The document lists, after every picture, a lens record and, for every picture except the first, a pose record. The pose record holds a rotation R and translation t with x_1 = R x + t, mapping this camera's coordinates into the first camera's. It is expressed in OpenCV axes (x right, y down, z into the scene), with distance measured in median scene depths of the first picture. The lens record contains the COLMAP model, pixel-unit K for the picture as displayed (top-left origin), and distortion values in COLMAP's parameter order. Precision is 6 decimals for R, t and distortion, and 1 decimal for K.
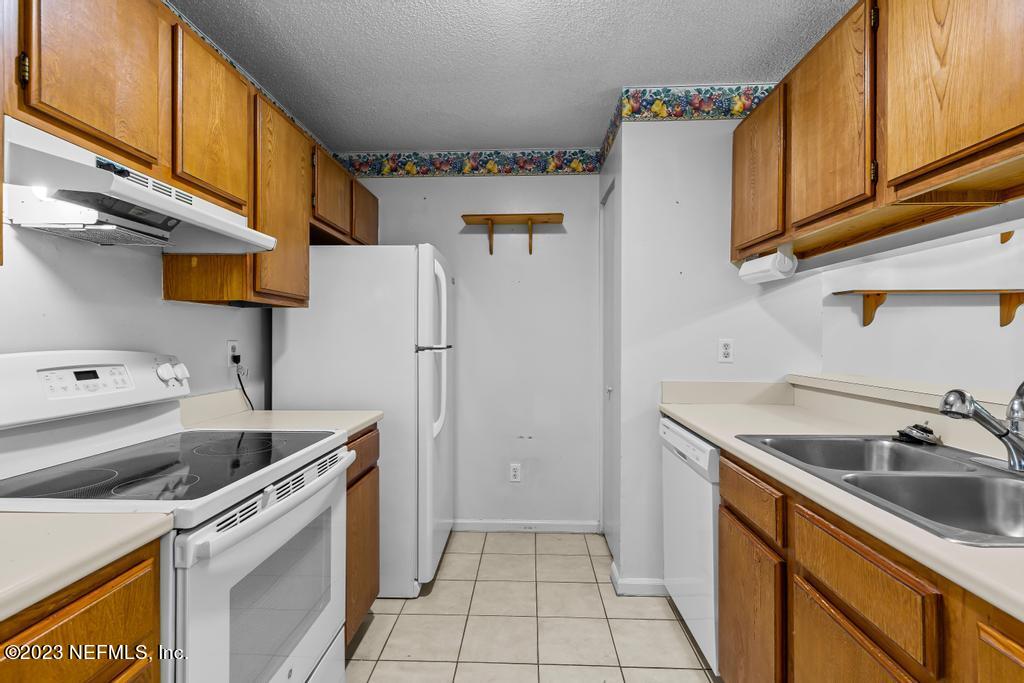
lens RADIAL K [[473.4, 0, 516.1], [0, 473.4, 339.0], [0, 0, 1]] dist [0.002863, -0.001890]
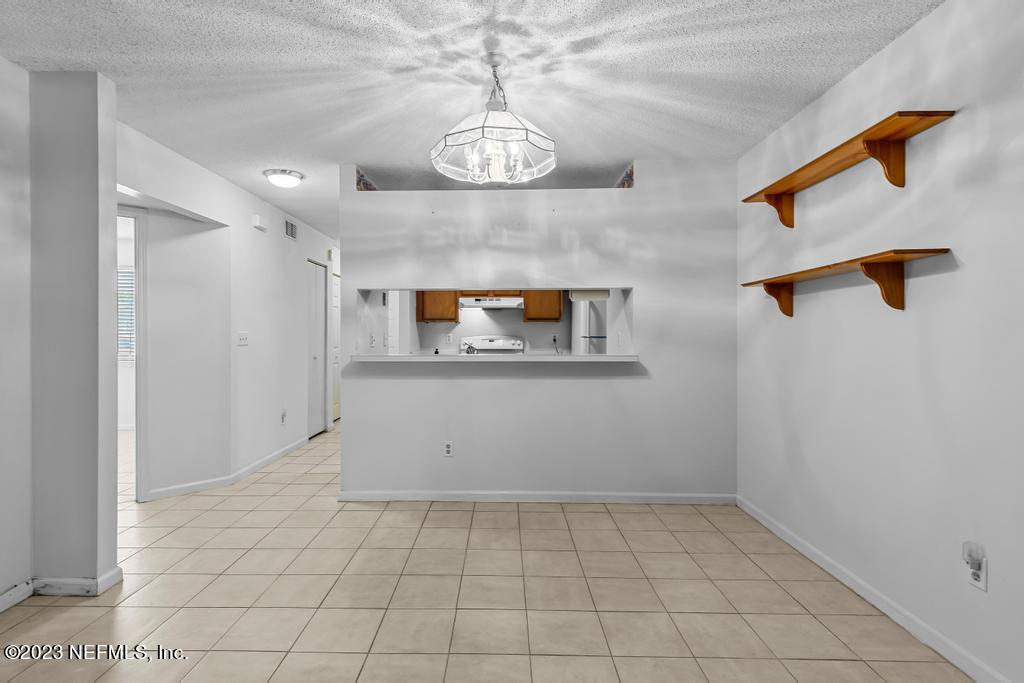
lens RADIAL K [[473.4, 0, 508.7], [0, 473.4, 337.1], [0, 0, 1]] dist [0.002863, -0.001890]
pose [[0.011119, 0.010453, -0.999884, 1.915090], [0.000817, 0.999945, 0.010463, -0.004131], [0.999938, -0.000933, 0.011110, 0.572657]]
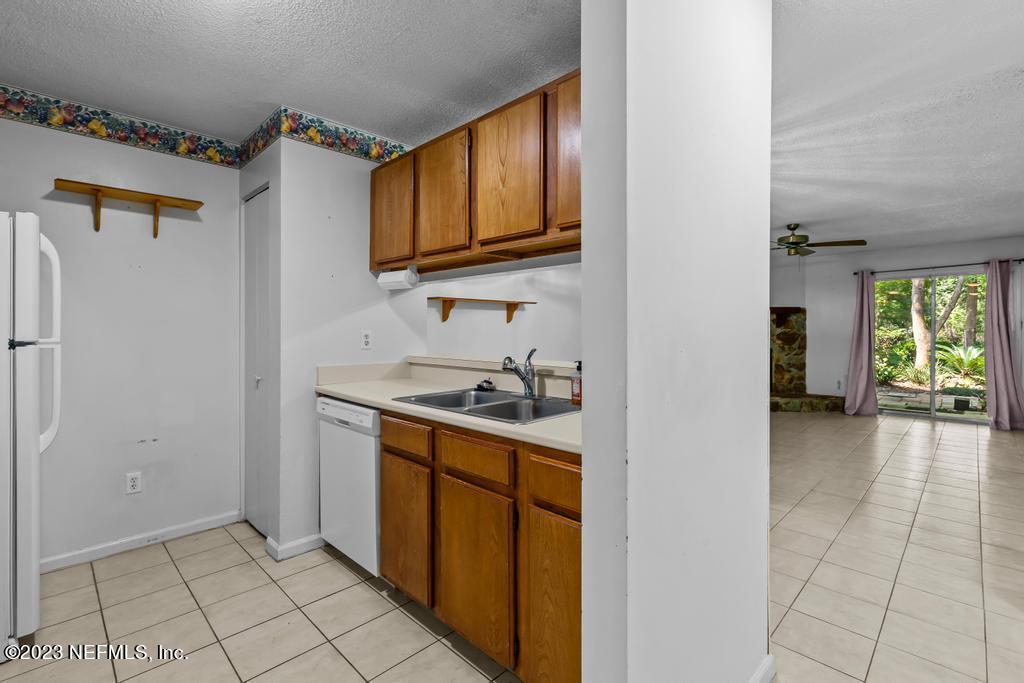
lens RADIAL K [[473.4, 0, 501.9], [0, 473.4, 338.9], [0, 0, 1]] dist [0.002863, -0.001890]
pose [[0.681657, -0.014402, 0.731531, -0.246470], [0.002613, 0.999848, 0.017250, 0.000666], [-0.731668, -0.009847, 0.681590, -0.145324]]
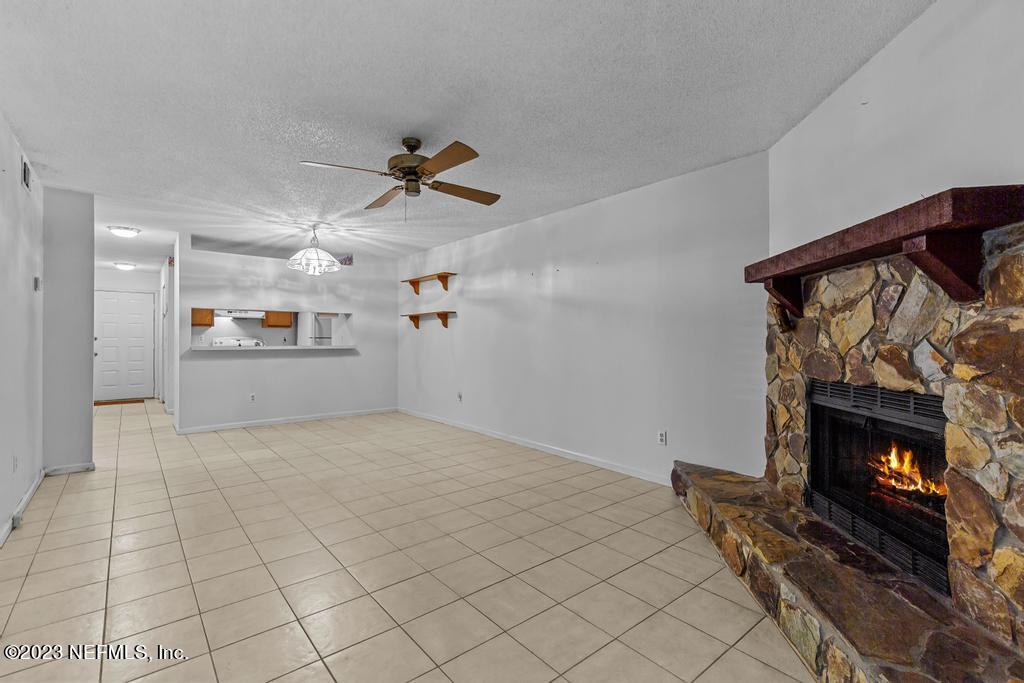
lens RADIAL K [[473.4, 0, 510.2], [0, 473.4, 340.0], [0, 0, 1]] dist [0.002863, -0.001890]
pose [[0.661847, 0.006742, -0.749609, 3.282466], [-0.005928, 0.999975, 0.003760, 0.011799], [0.749616, 0.001955, 0.661870, -0.206040]]
